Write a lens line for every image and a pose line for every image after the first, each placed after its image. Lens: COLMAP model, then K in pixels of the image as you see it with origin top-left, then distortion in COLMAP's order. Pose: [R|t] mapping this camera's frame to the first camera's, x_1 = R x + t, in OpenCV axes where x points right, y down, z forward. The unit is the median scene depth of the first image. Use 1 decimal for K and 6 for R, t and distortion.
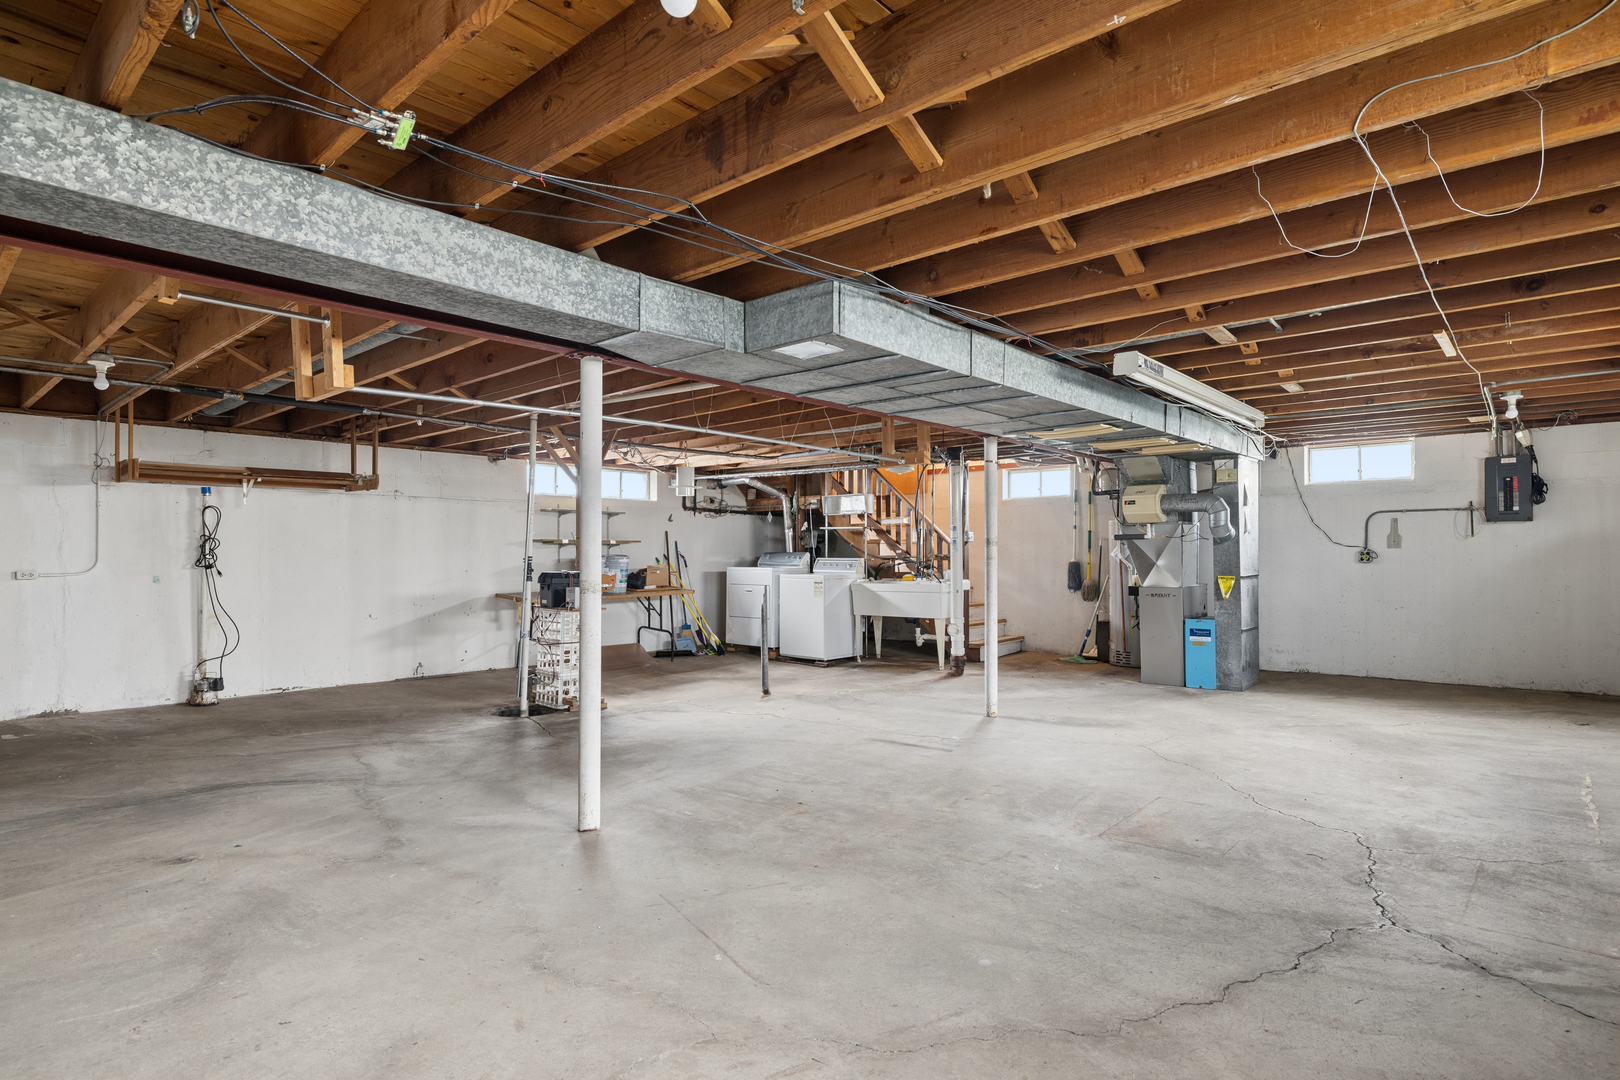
lens RADIAL K [[843.6, 0, 803.7], [0, 843.6, 539.9], [0, 0, 1]] dist [-0.001197, -0.000864]
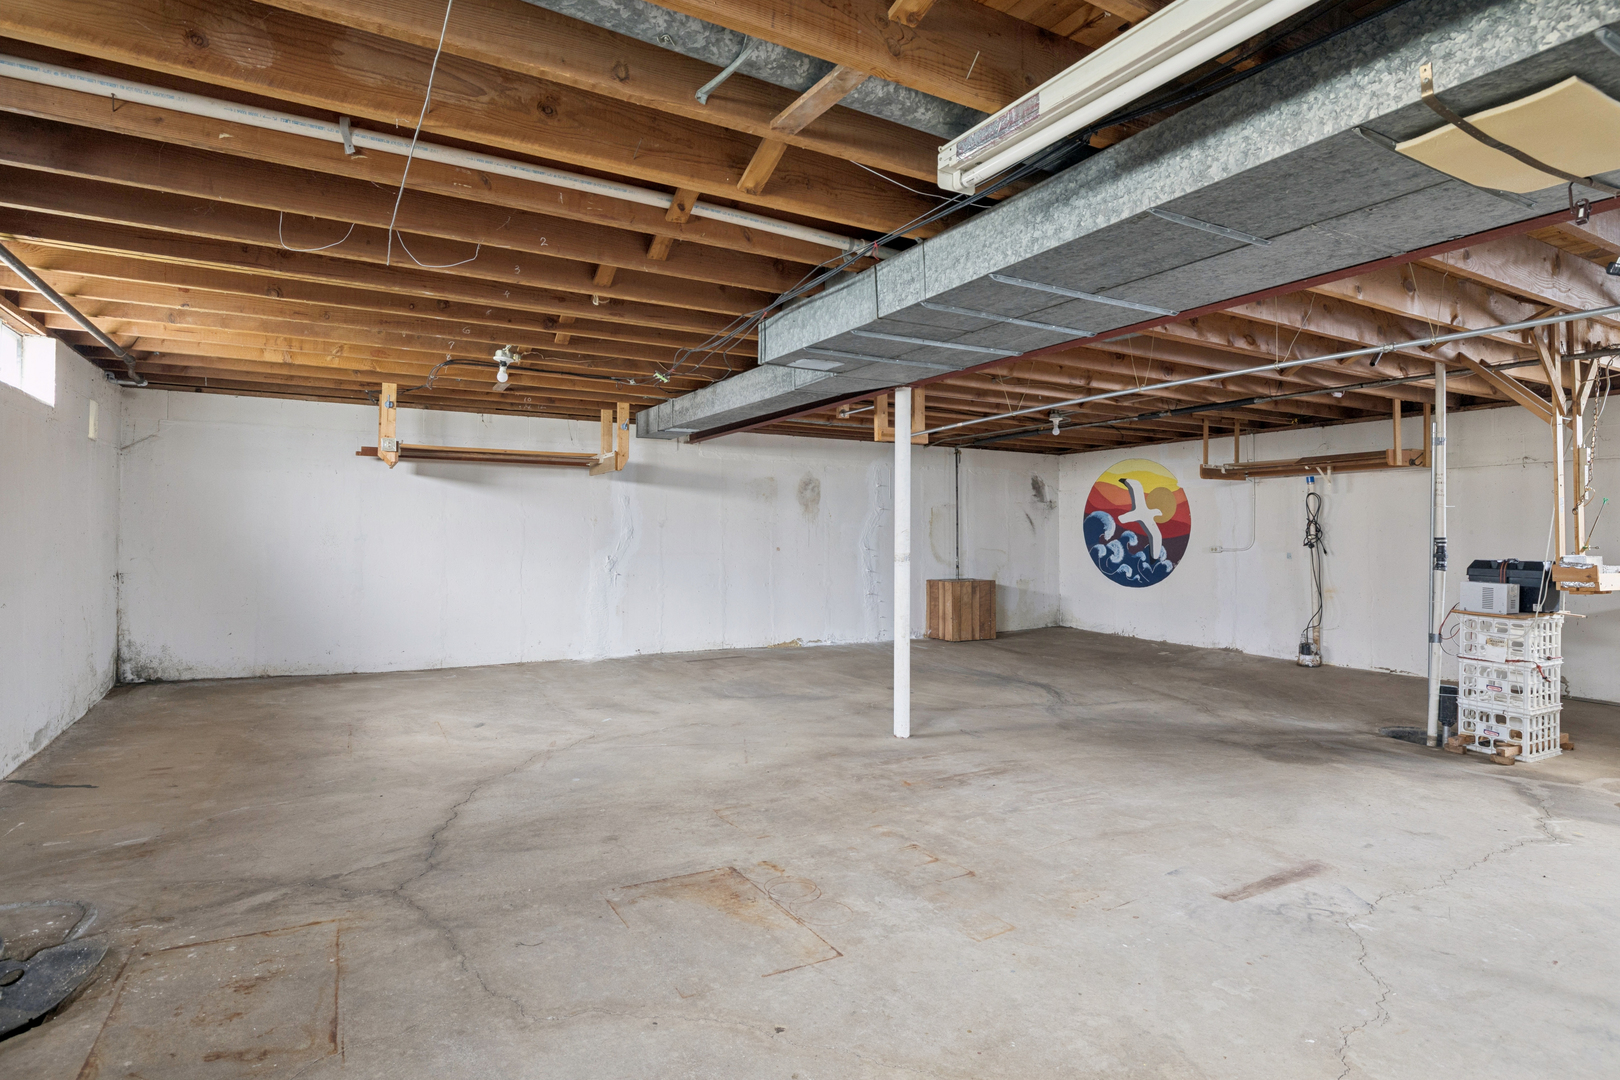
lens RADIAL K [[843.6, 0, 803.7], [0, 843.6, 539.9], [0, 0, 1]] dist [-0.001197, -0.000864]
pose [[-0.320431, 0.003070, -0.947267, 1.166172], [0.015989, 0.999870, -0.002168, 0.029516], [0.947137, -0.015840, -0.320438, 1.396352]]
